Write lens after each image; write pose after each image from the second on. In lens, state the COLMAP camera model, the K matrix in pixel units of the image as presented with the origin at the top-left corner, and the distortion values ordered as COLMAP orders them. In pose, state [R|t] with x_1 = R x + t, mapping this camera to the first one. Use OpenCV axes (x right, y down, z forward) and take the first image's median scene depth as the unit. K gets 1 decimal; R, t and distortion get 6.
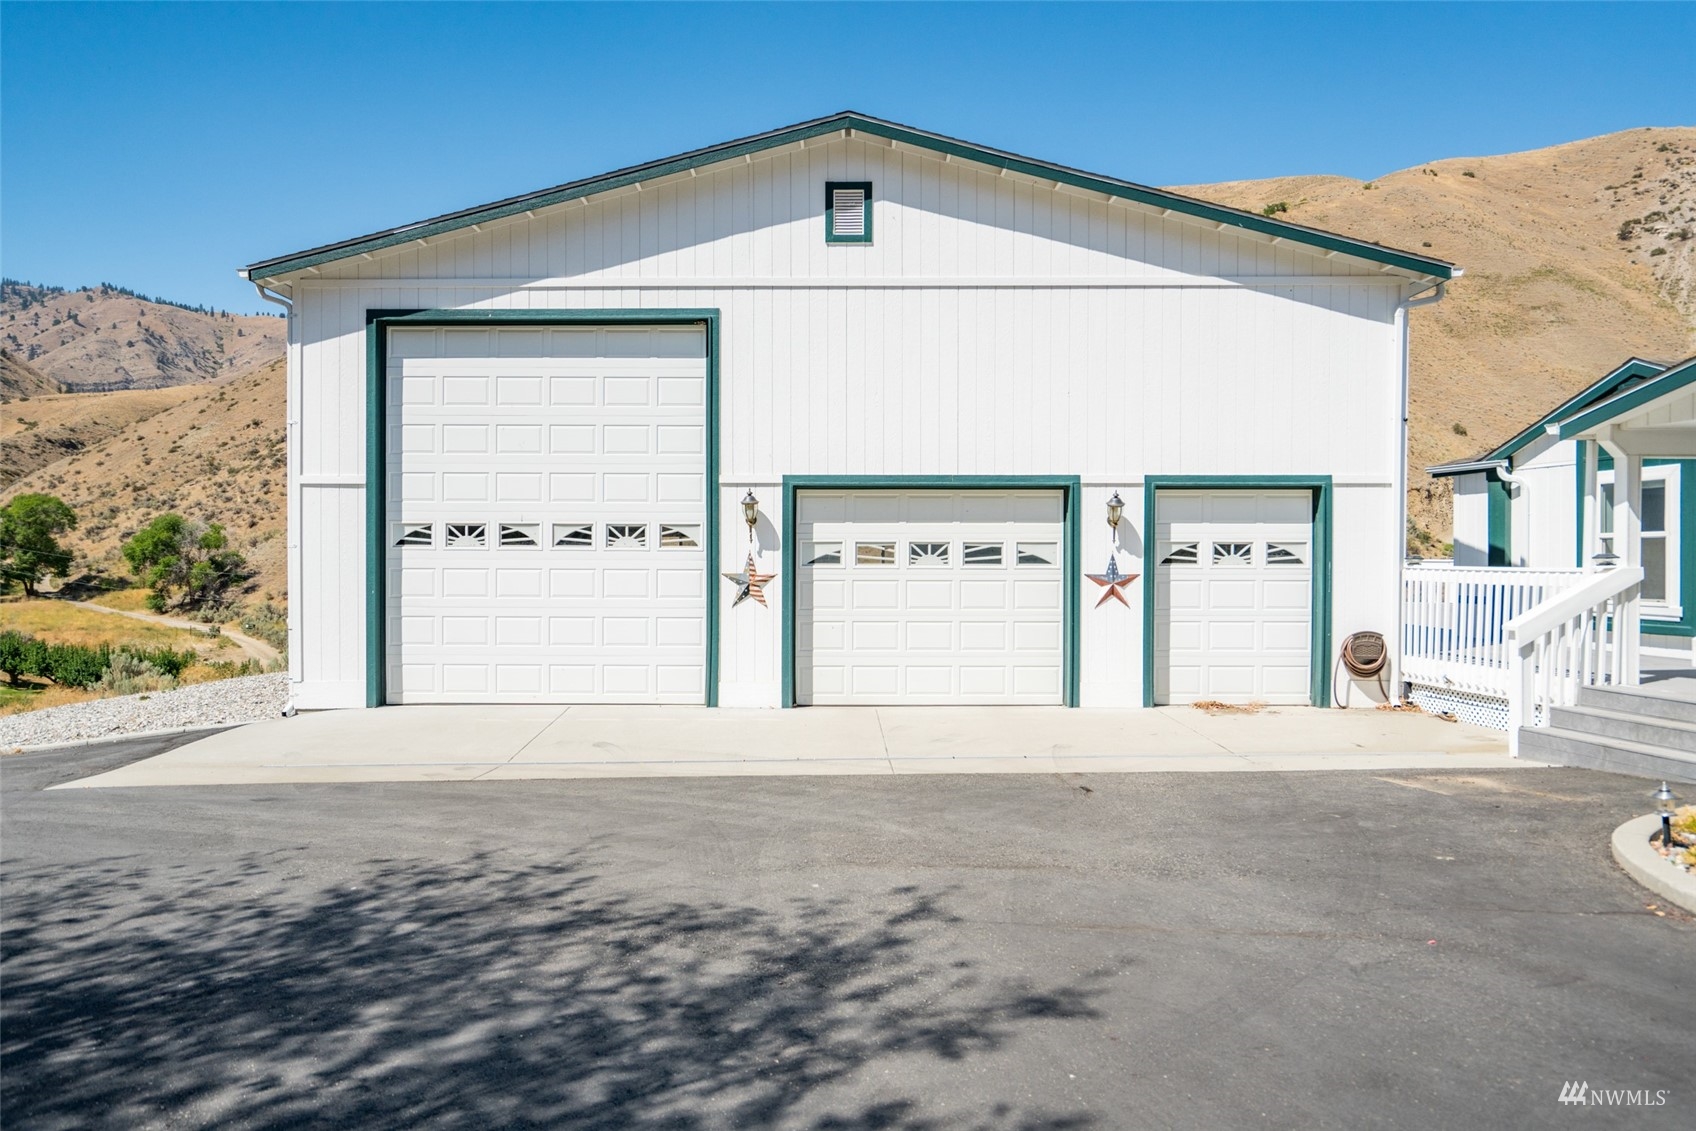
lens RADIAL K [[1163.8, 0, 848.0], [0, 1163.8, 565.5], [0, 0, 1]] dist [0.031862, 0.000467]
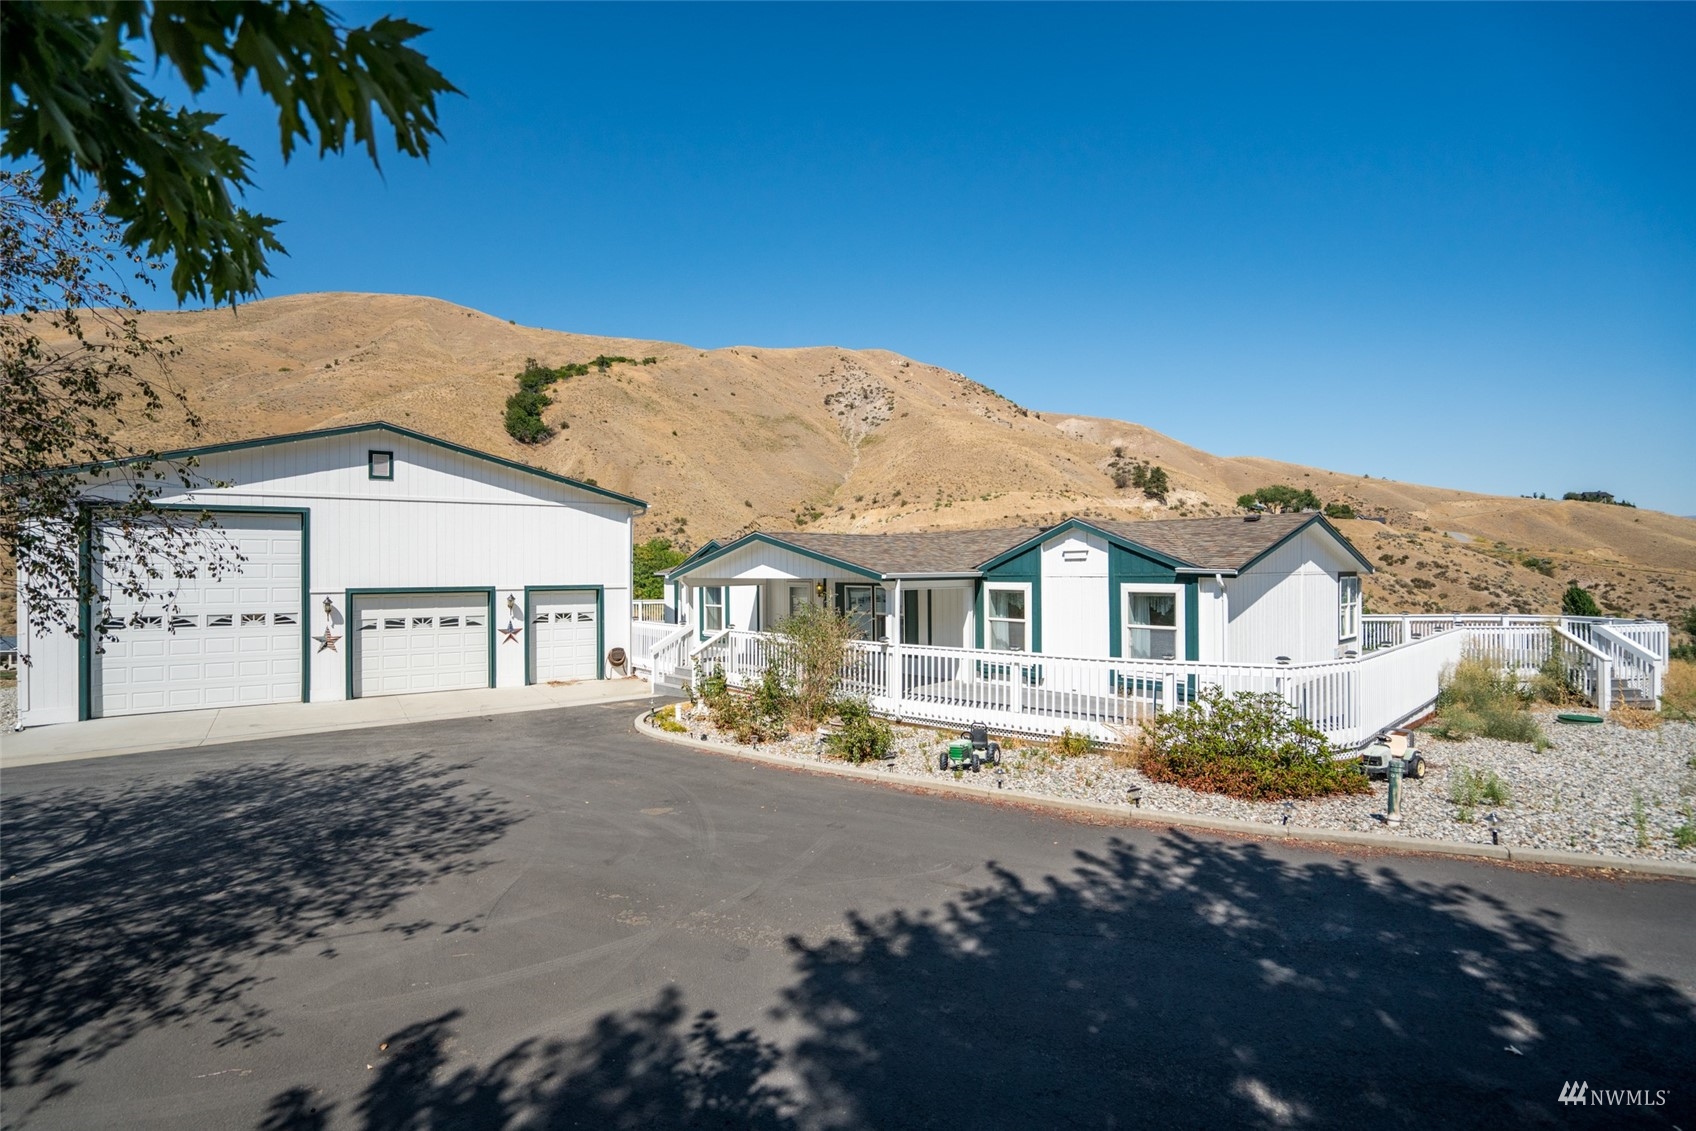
lens RADIAL K [[780.5, 0, 845.4], [0, 780.5, 562.3], [0, 0, 1]] dist [-0.064965, 0.032614]
pose [[0.836555, -0.001496, 0.547882, -0.055212], [0.014313, 0.999715, -0.019123, -0.084466], [-0.547697, 0.023839, 0.836337, -0.638523]]
